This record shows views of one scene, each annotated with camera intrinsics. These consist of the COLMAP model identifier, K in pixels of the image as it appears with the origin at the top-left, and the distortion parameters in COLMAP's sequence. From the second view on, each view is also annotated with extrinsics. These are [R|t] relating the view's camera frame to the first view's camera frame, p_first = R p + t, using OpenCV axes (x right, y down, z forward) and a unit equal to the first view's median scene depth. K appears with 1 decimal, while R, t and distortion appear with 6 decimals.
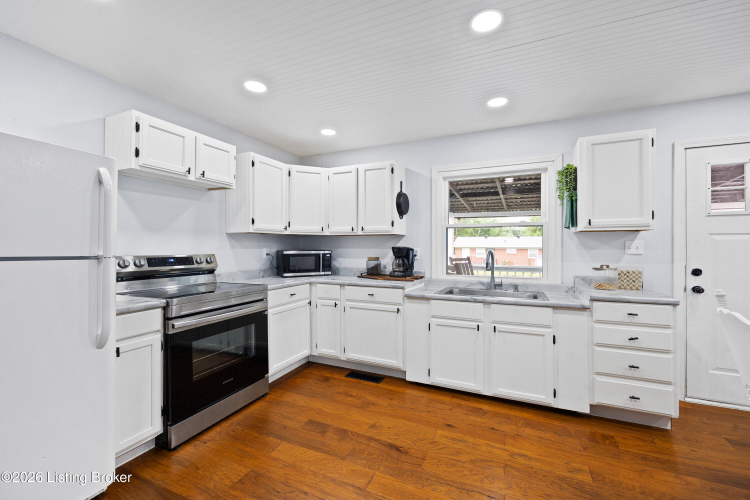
lens RADIAL K [[294.1, 0, 382.6], [0, 294.1, 247.5], [0, 0, 1]] dist [0.005591, 0.000186]
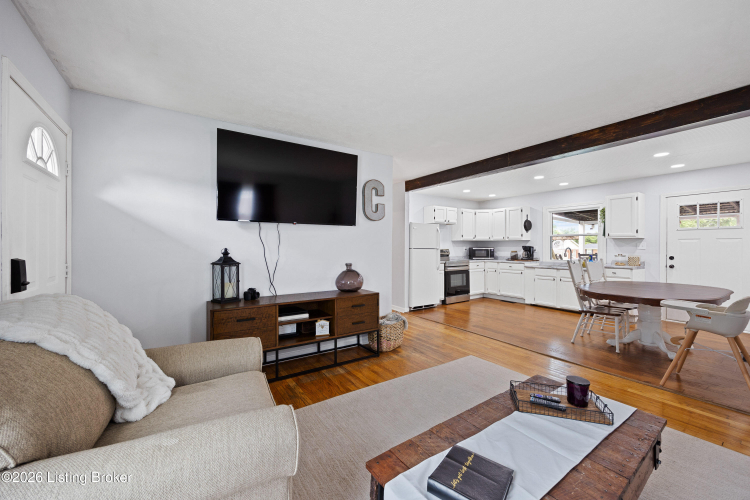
lens RADIAL K [[294.1, 0, 420.1], [0, 294.1, 248.2], [0, 0, 1]] dist [0.005591, 0.000186]
pose [[0.904479, 0.000654, -0.426517, 0.280465], [0.002886, 0.999967, 0.007654, -0.004646], [0.426508, -0.008154, 0.904447, -1.287995]]
